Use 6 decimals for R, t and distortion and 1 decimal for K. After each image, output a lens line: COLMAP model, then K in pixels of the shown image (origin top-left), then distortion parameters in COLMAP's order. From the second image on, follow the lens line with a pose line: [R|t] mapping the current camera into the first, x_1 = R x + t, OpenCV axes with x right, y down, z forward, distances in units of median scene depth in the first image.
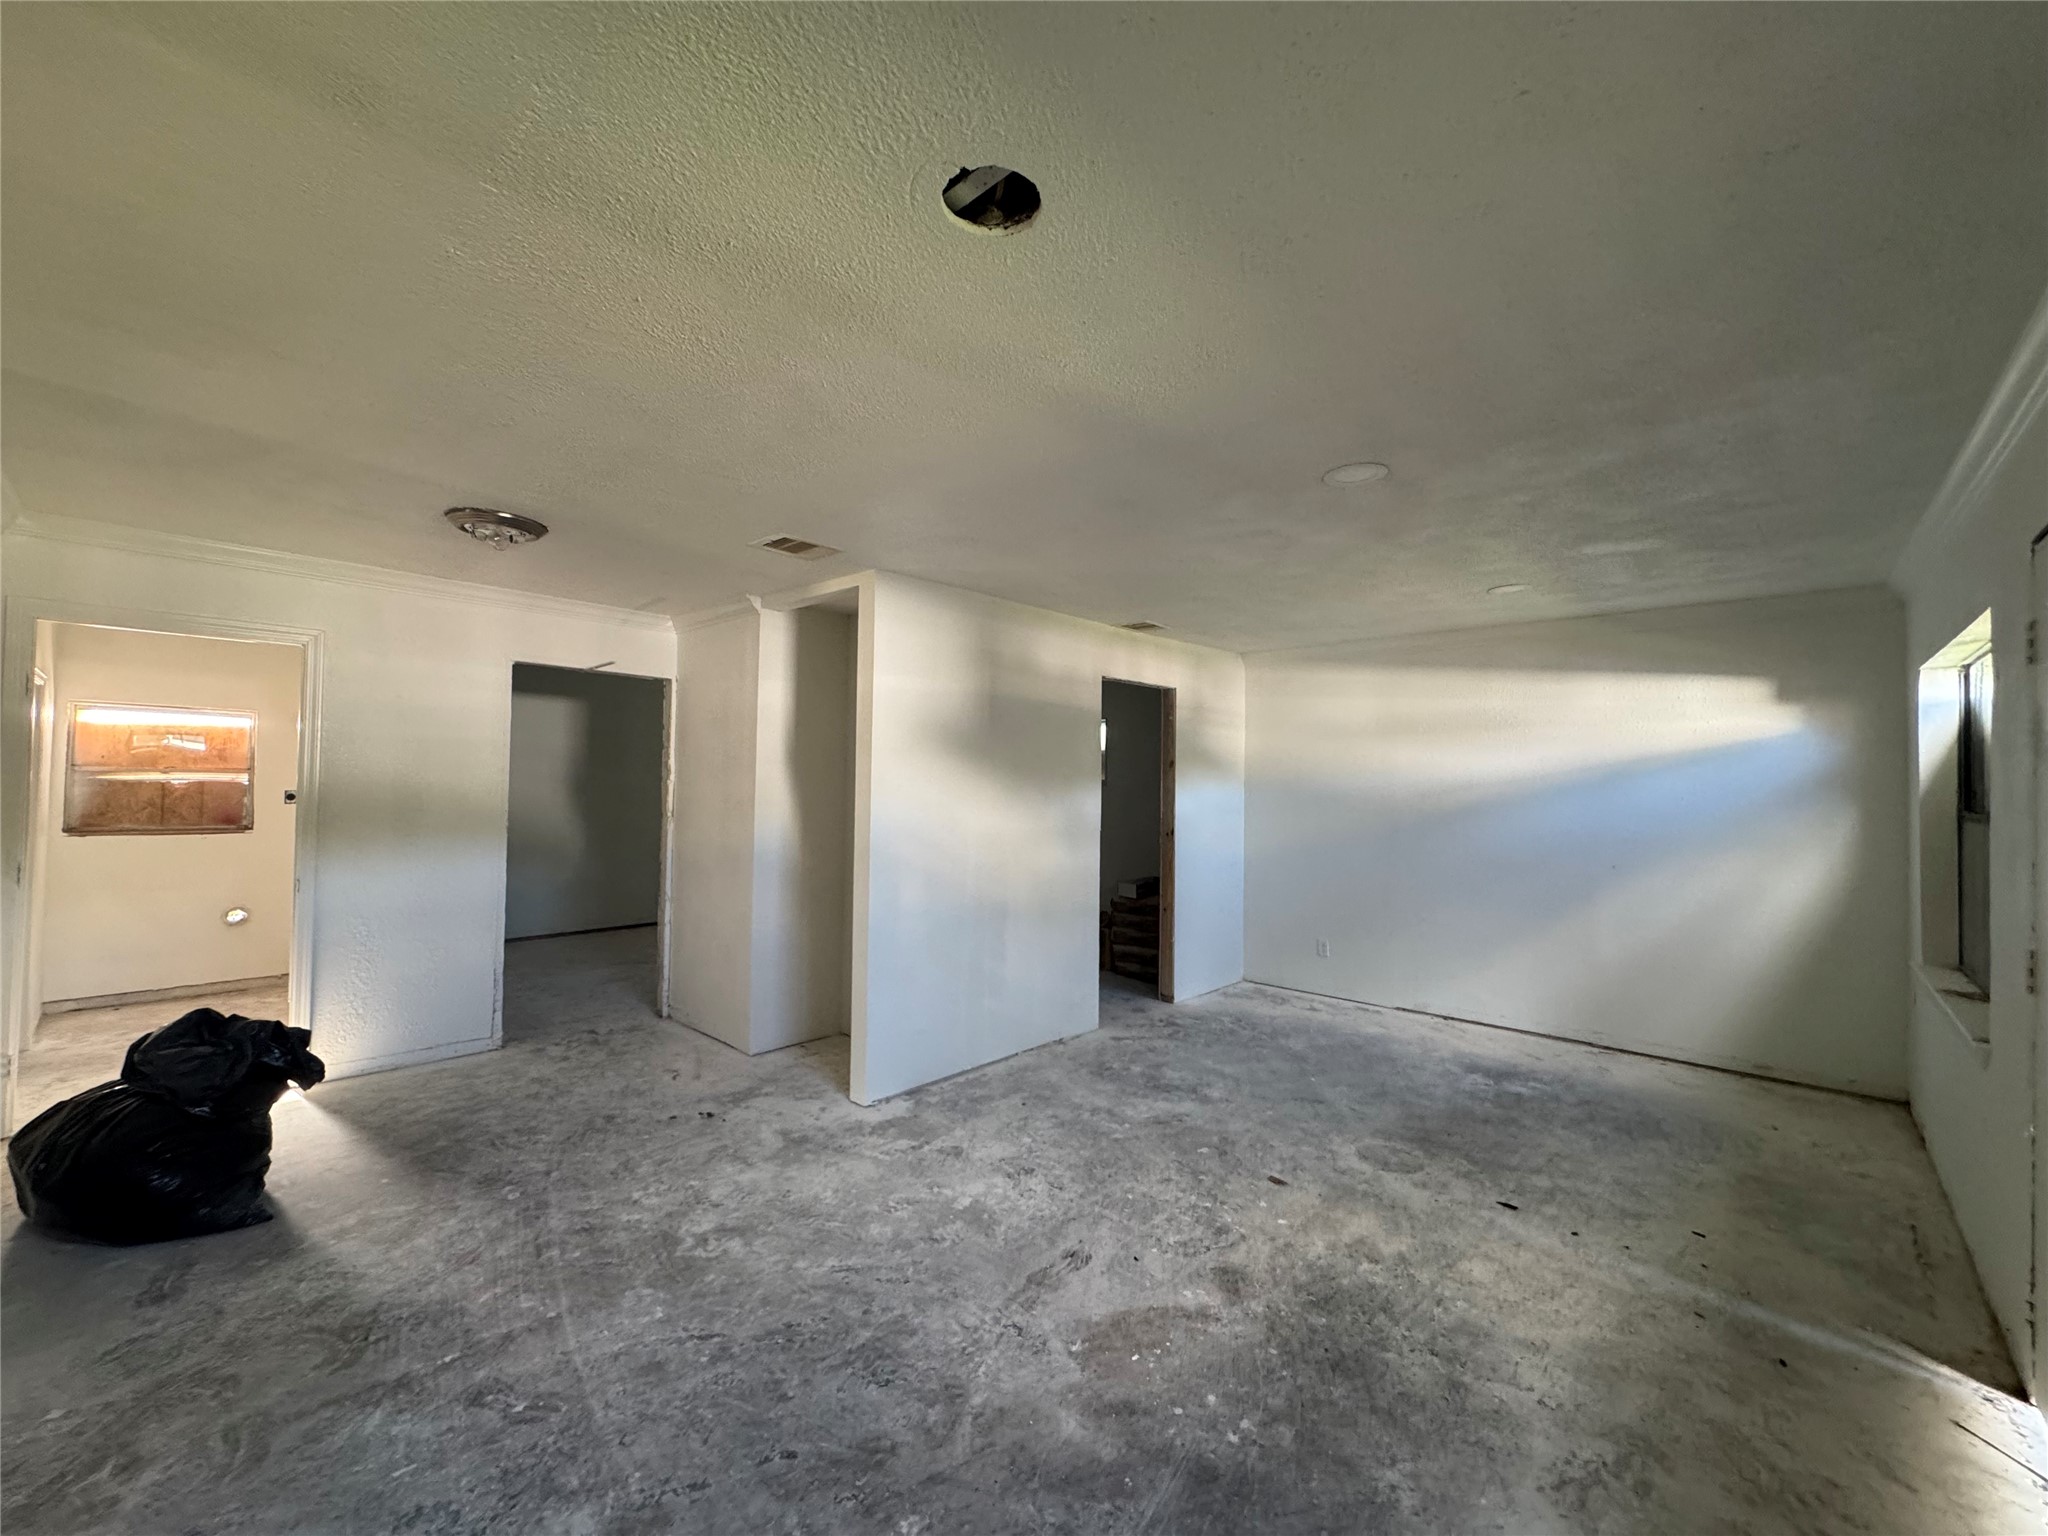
lens RADIAL K [[822.2, 0, 1024.0], [0, 822.2, 768.0], [0, 0, 1]] dist [-0.000762, 0.000328]
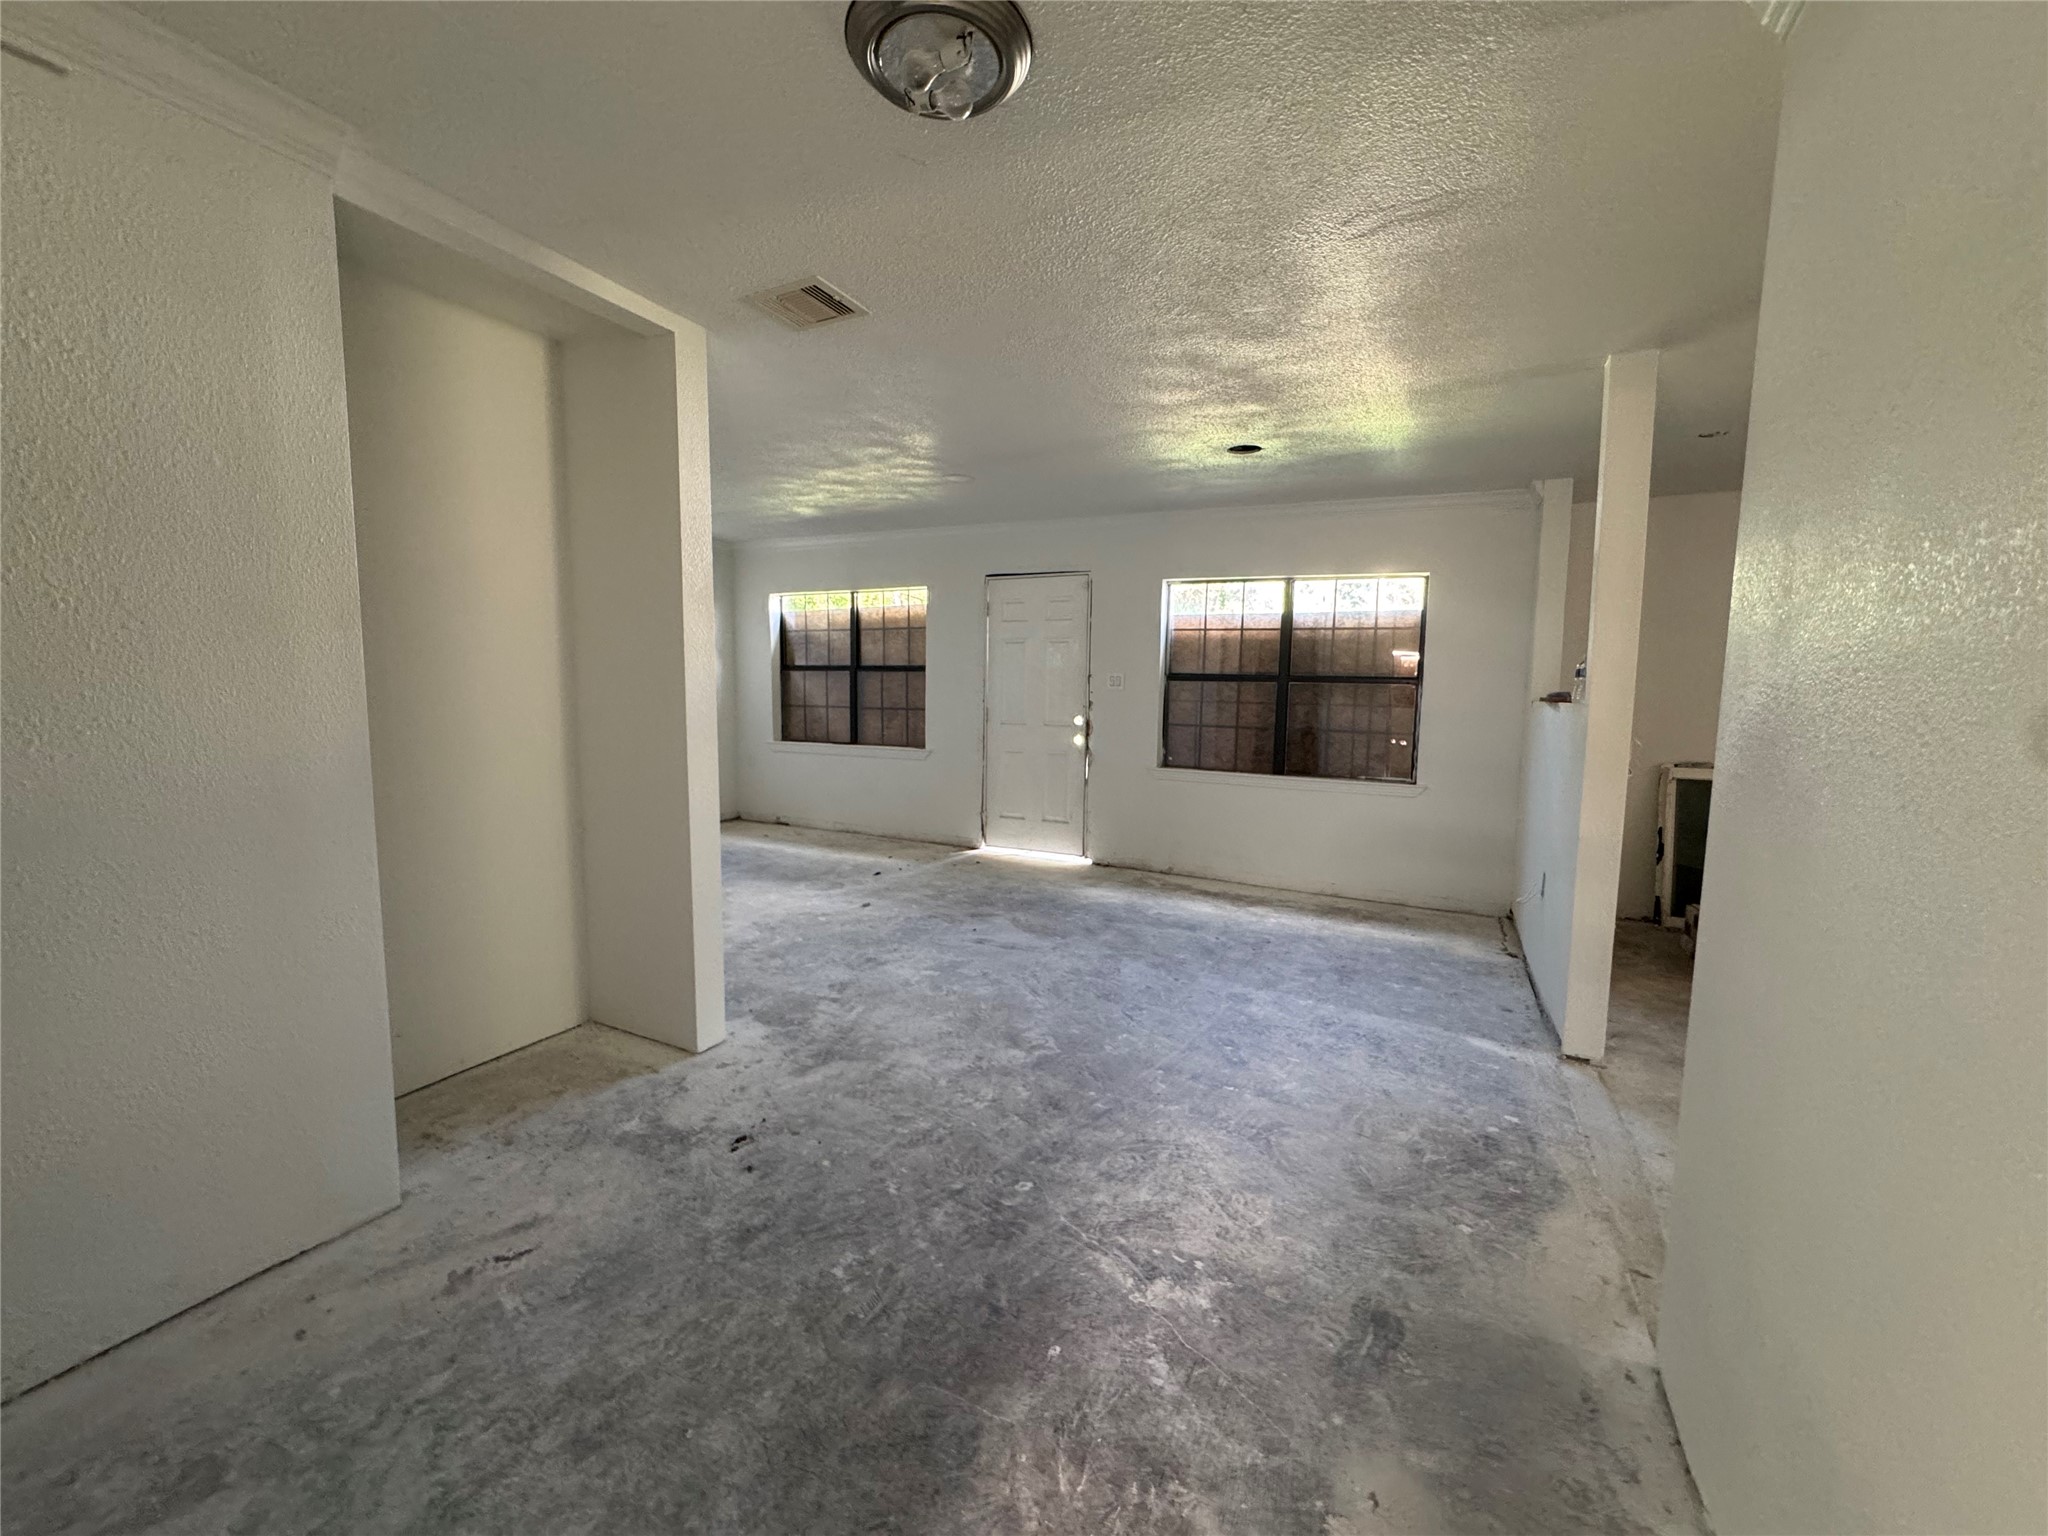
lens RADIAL K [[819.7, 0, 1022.6], [0, 819.7, 767.8], [0, 0, 1]] dist [-0.003859, 0.001204]
pose [[-0.279872, -0.119378, 0.952586, -1.237394], [-0.037081, 0.992842, 0.113529, 0.058838], [-0.959321, -0.003549, -0.282296, 1.170671]]
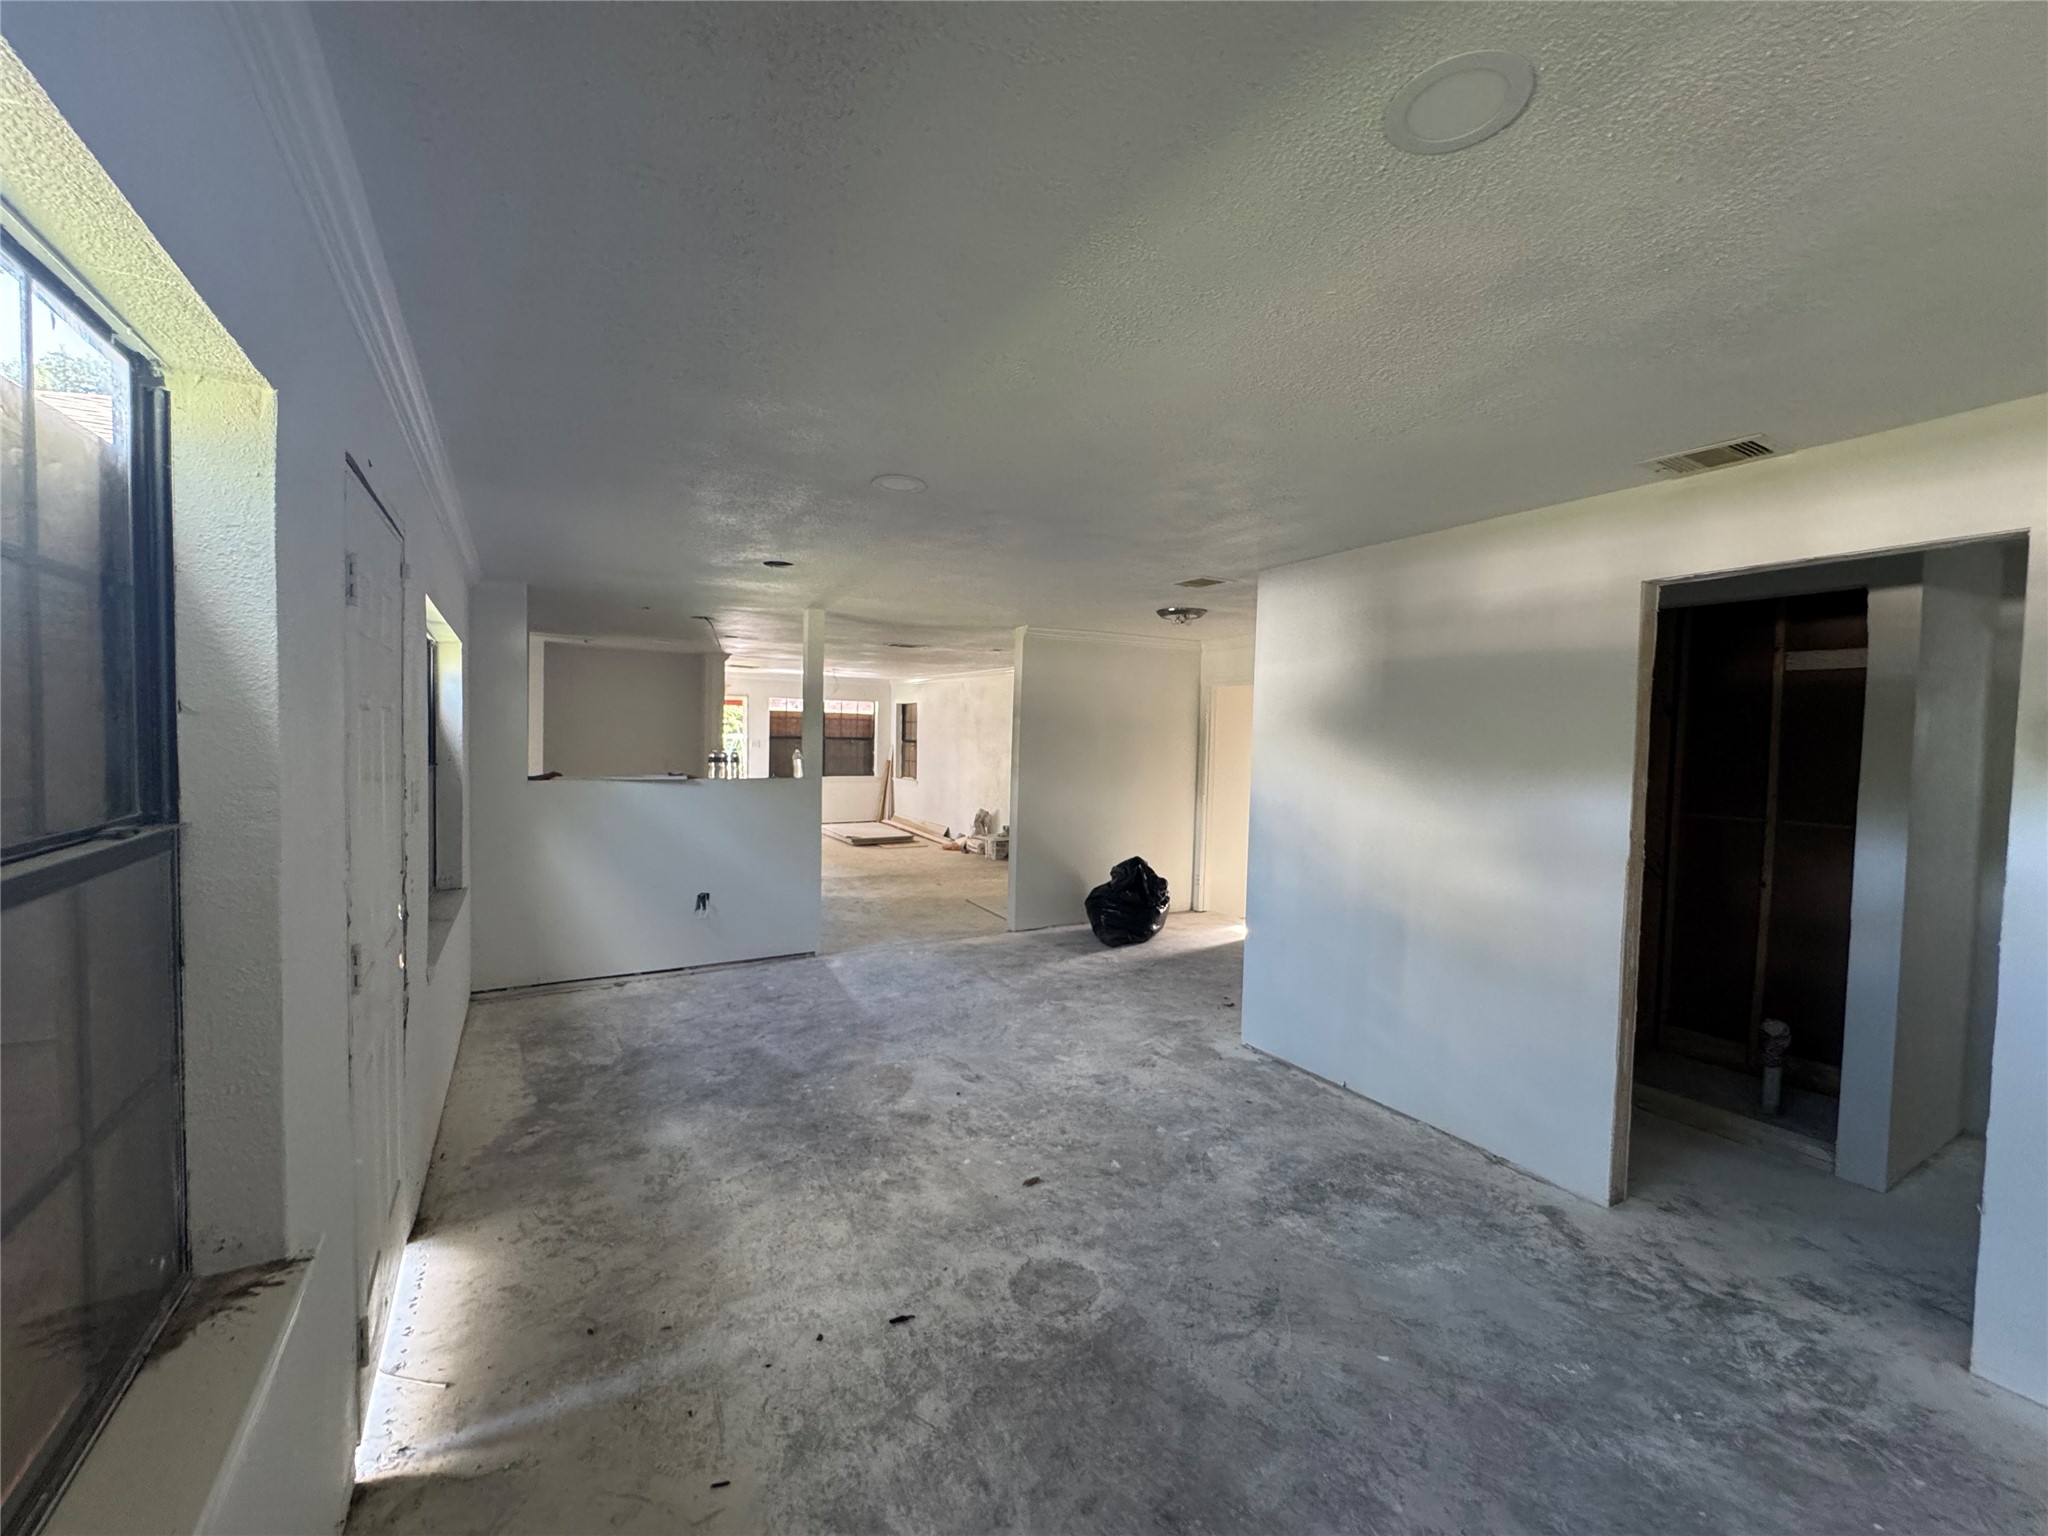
lens RADIAL K [[819.7, 0, 1022.6], [0, 819.7, 767.8], [0, 0, 1]] dist [-0.003859, 0.001204]
pose [[-0.283621, 0.010486, -0.958879, 1.227962], [-0.010114, 0.999852, 0.013926, 0.013422], [0.958883, 0.013648, -0.283473, 1.267438]]
